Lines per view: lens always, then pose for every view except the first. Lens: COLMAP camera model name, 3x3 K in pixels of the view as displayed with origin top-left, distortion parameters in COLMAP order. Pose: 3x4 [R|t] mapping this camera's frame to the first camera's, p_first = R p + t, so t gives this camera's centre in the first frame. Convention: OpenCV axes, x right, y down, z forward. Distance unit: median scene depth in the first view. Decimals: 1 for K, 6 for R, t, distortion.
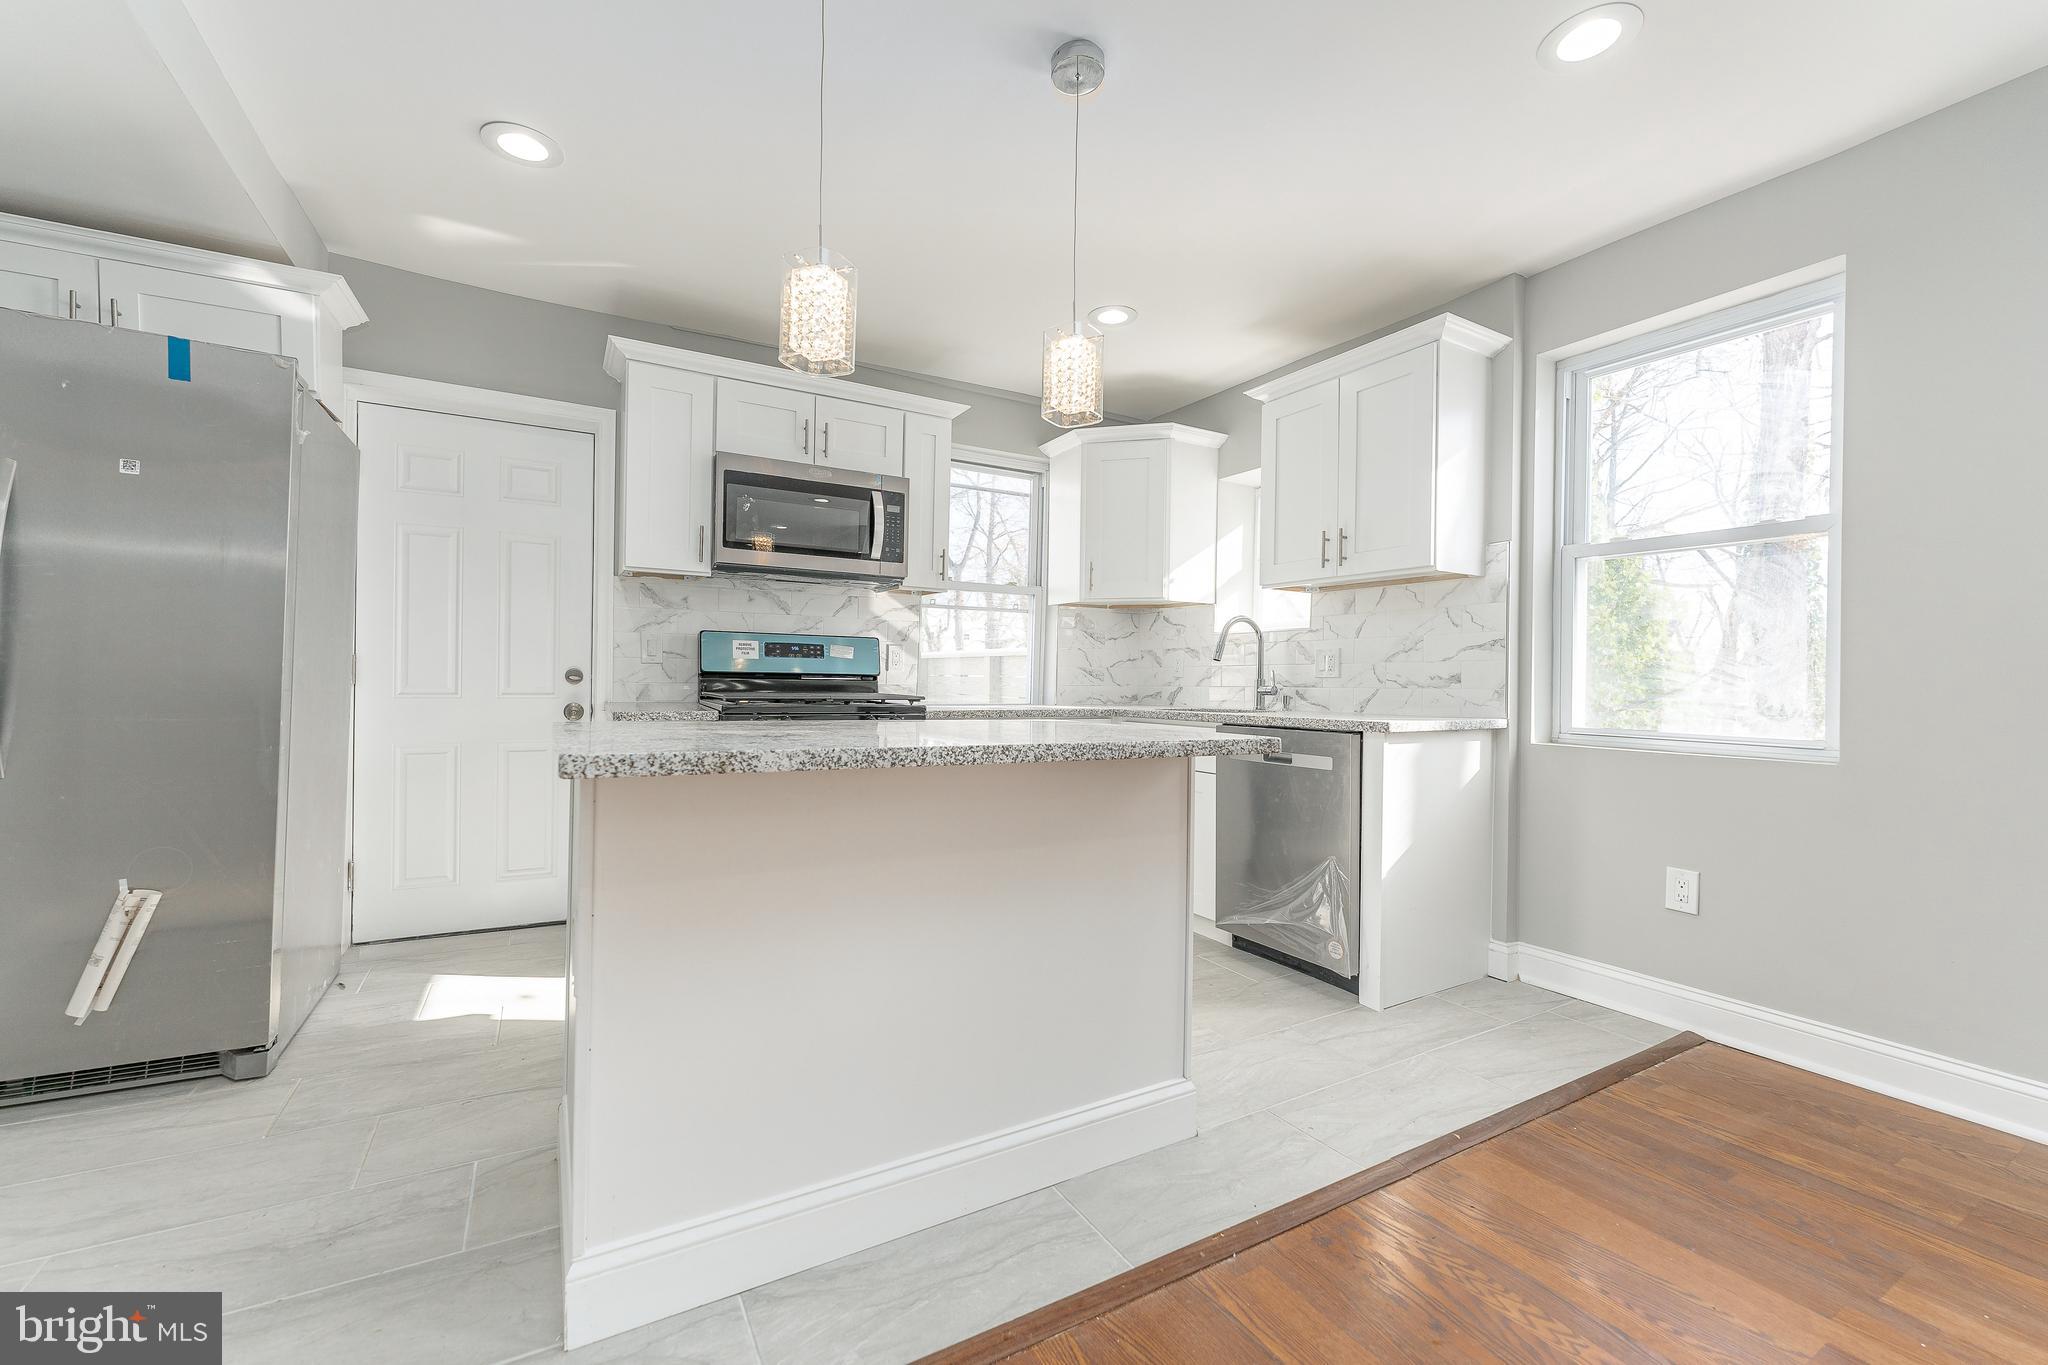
lens RADIAL K [[825.9, 0, 1022.0], [0, 825.9, 679.0], [0, 0, 1]] dist [0.001815, 0.000015]
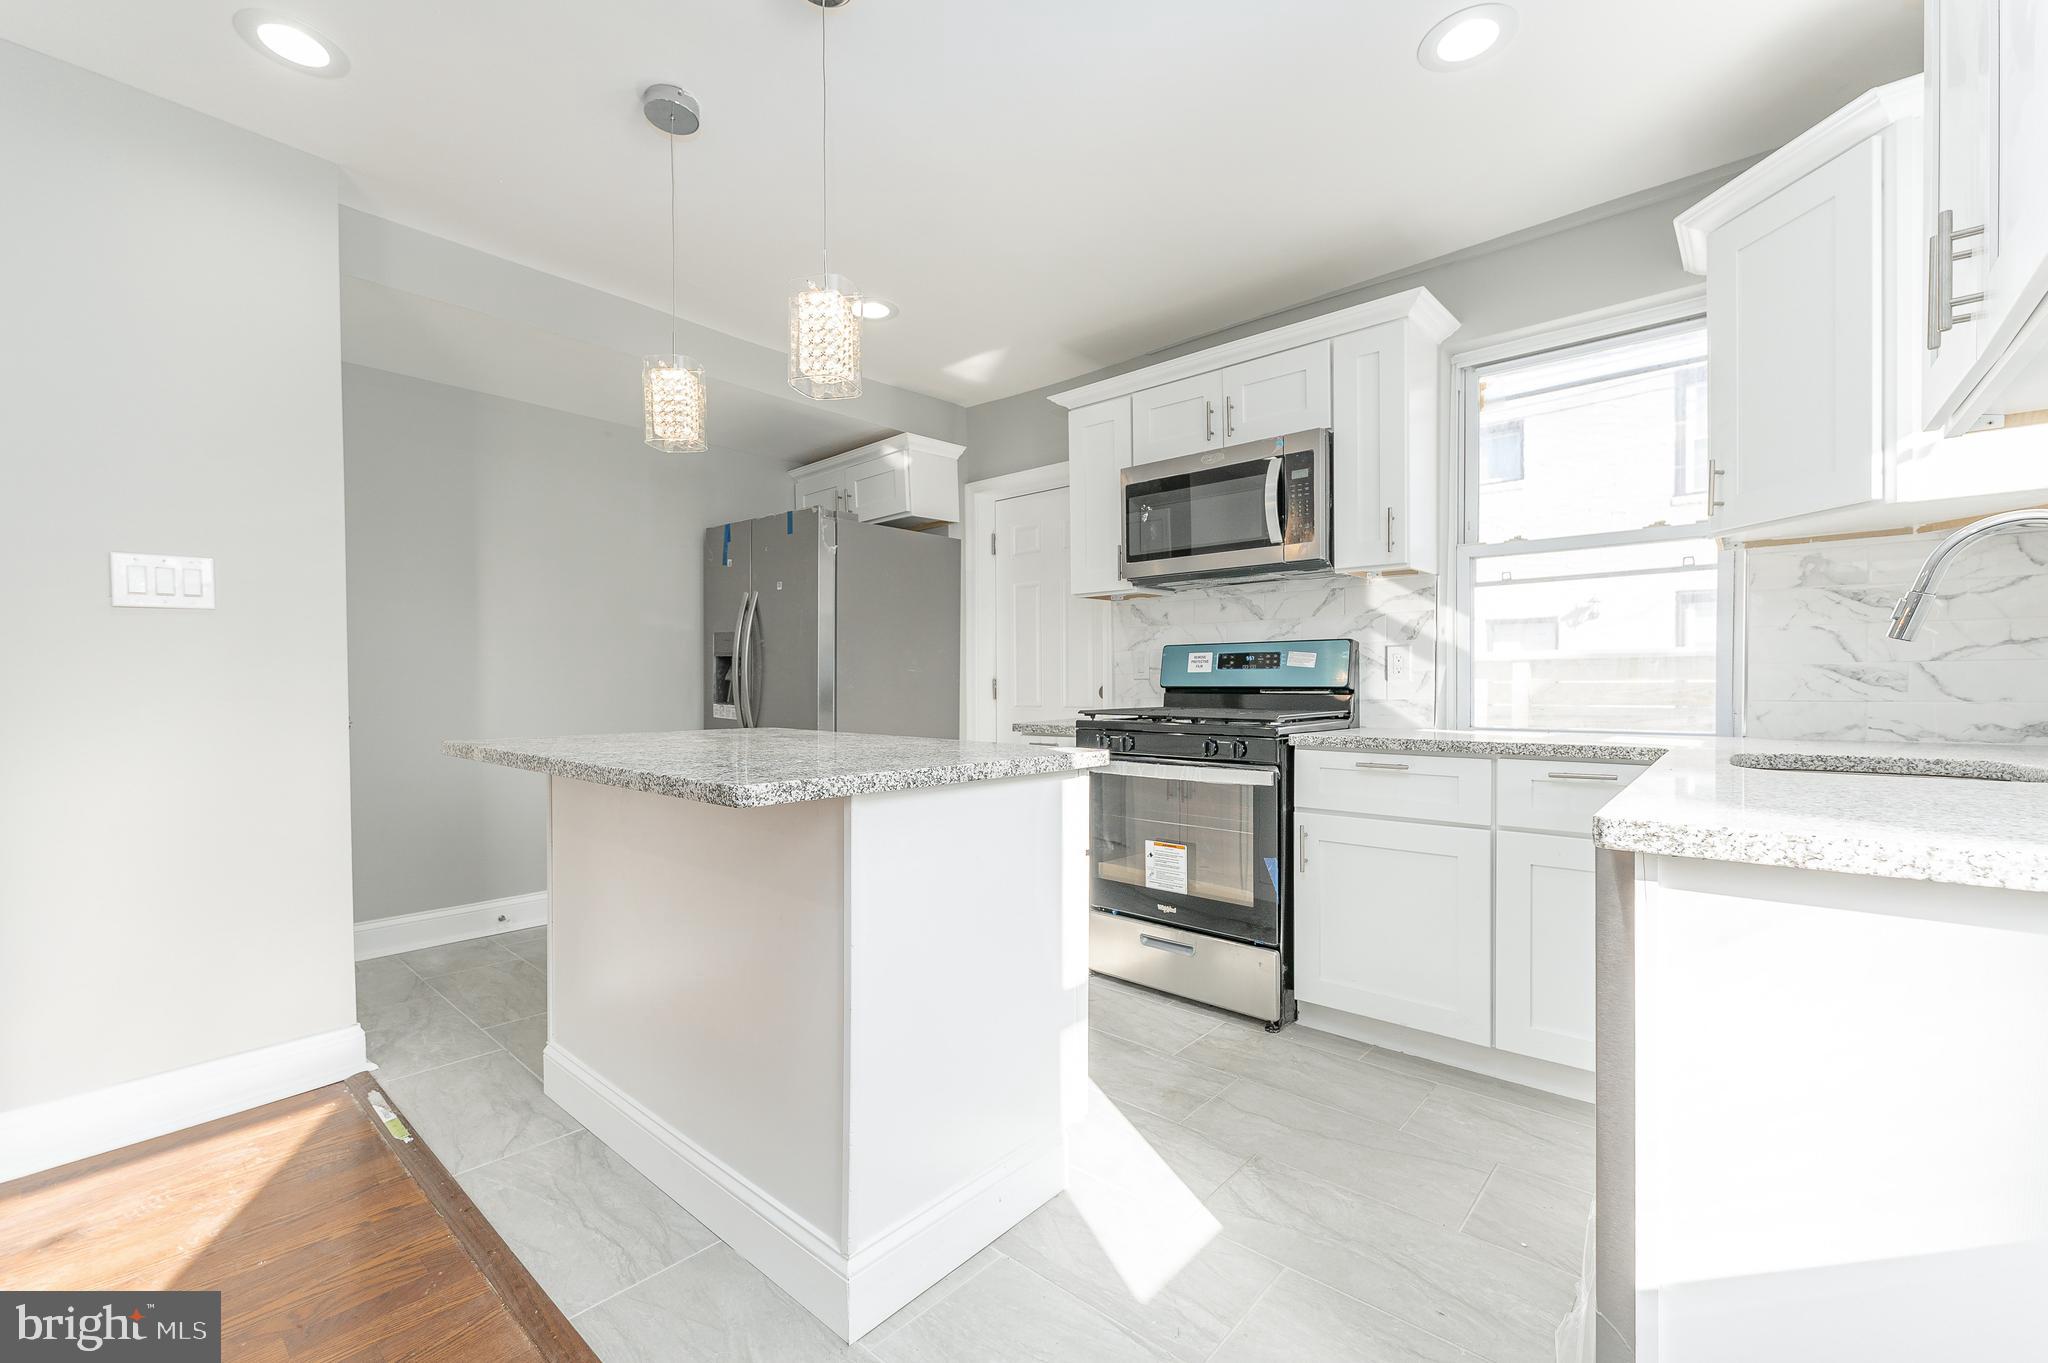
lens RADIAL K [[845.6, 0, 1014.1], [0, 845.6, 691.5], [0, 0, 1]] dist [0.000397, -0.000067]
pose [[0.319633, -0.008078, -0.947507, 0.522955], [0.009251, 0.999943, -0.005404, 0.000620], [0.947496, -0.007038, 0.319689, 0.501424]]
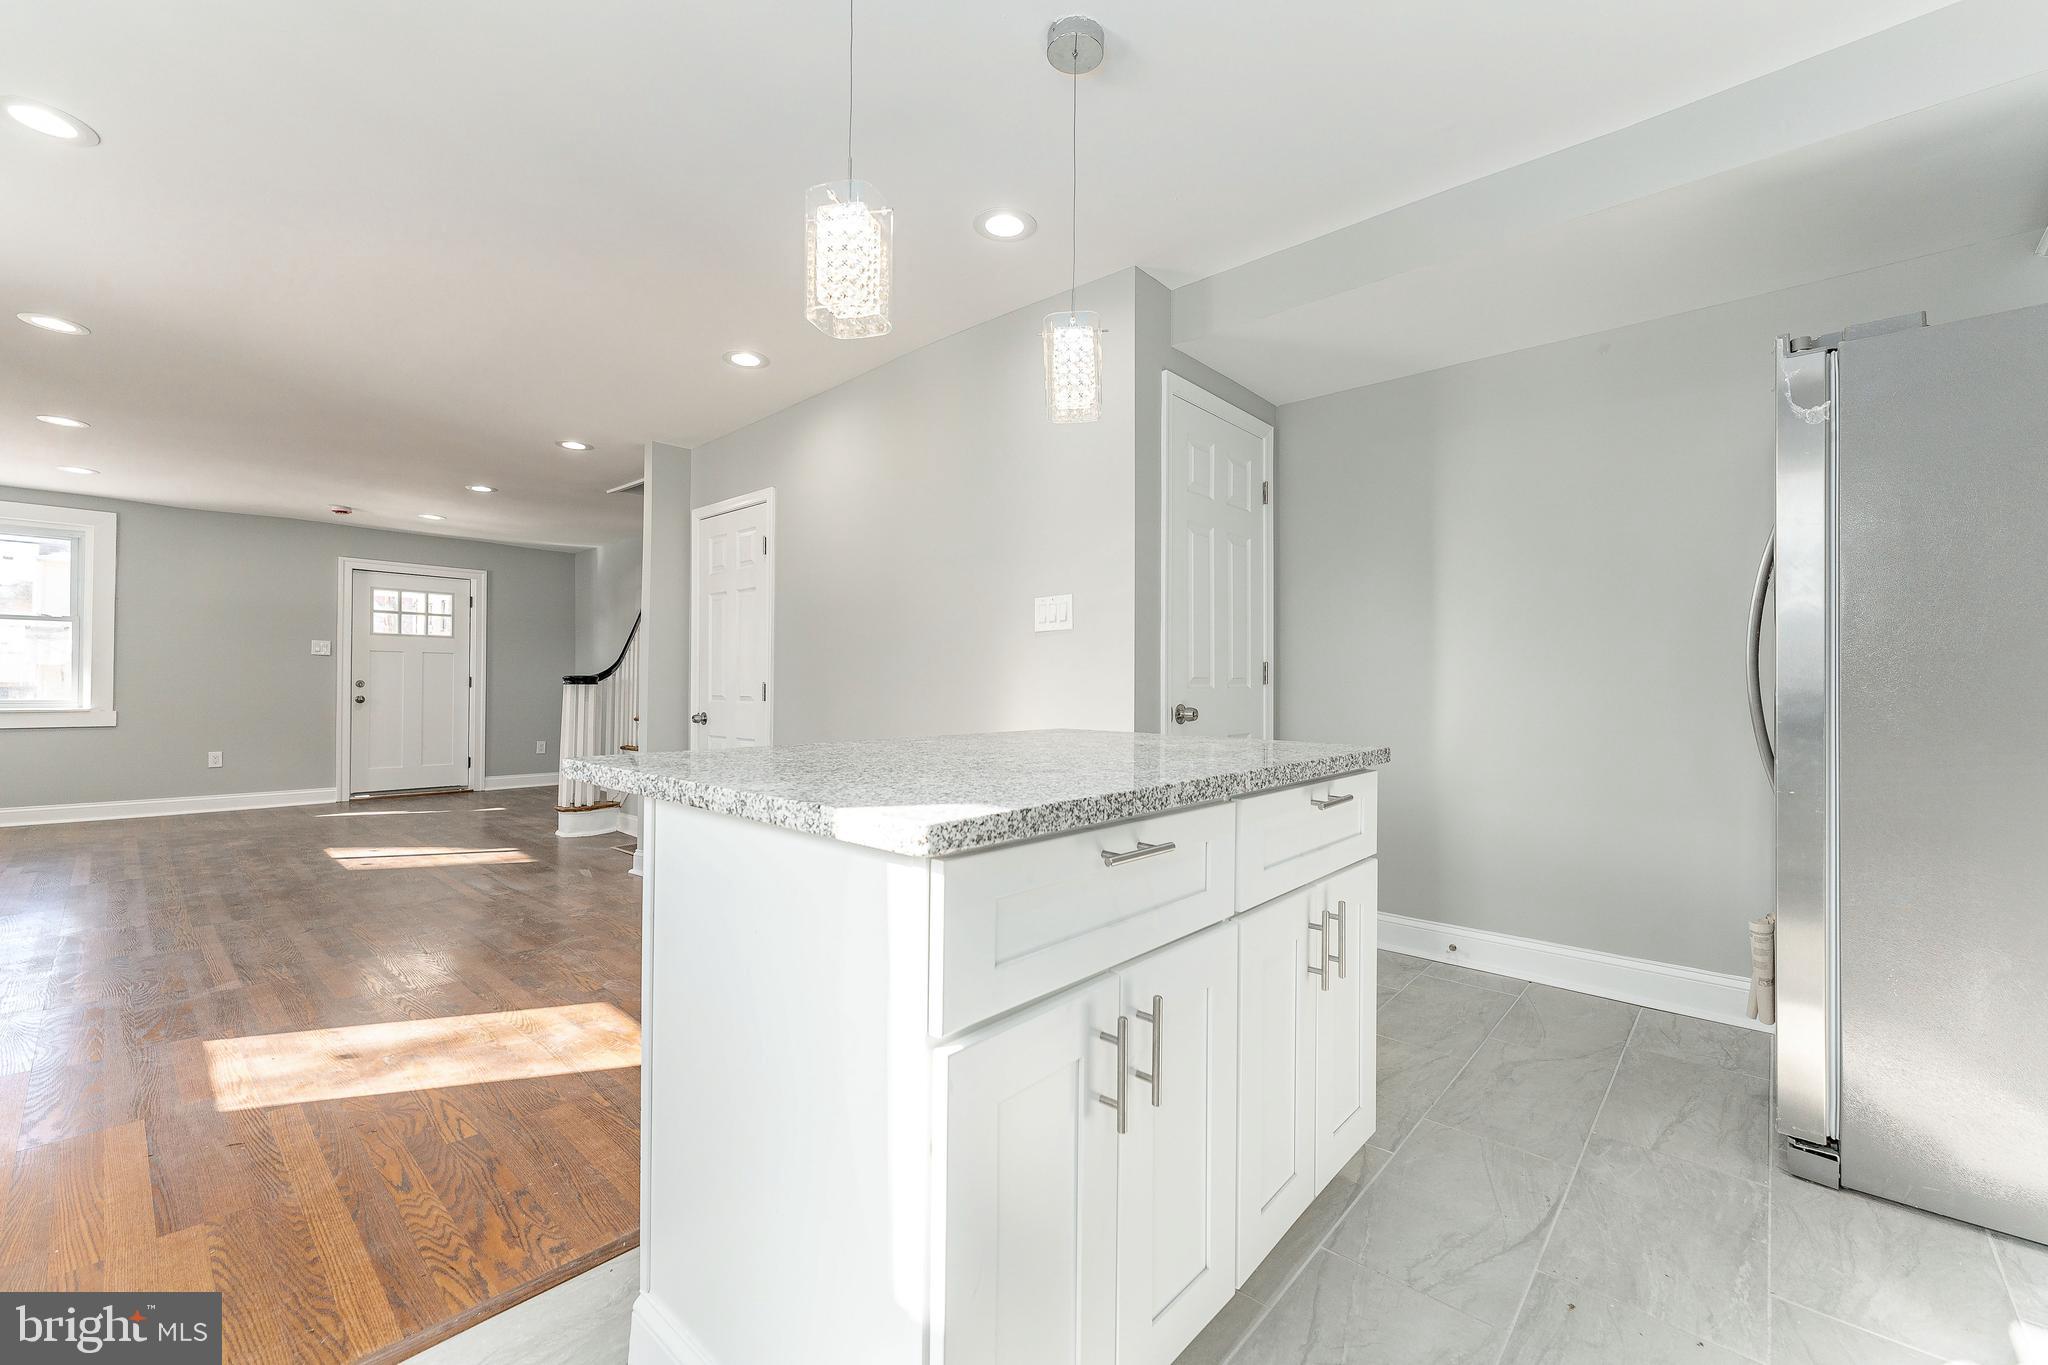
lens RADIAL K [[838.7, 0, 1027.7], [0, 838.7, 682.9], [0, 0, 1]] dist [0.001142, -0.000104]
pose [[-0.950956, -0.024202, -0.308378, 0.069953], [-0.021820, 0.999699, -0.011173, -0.001214], [0.308556, -0.003896, -0.951198, 0.968715]]
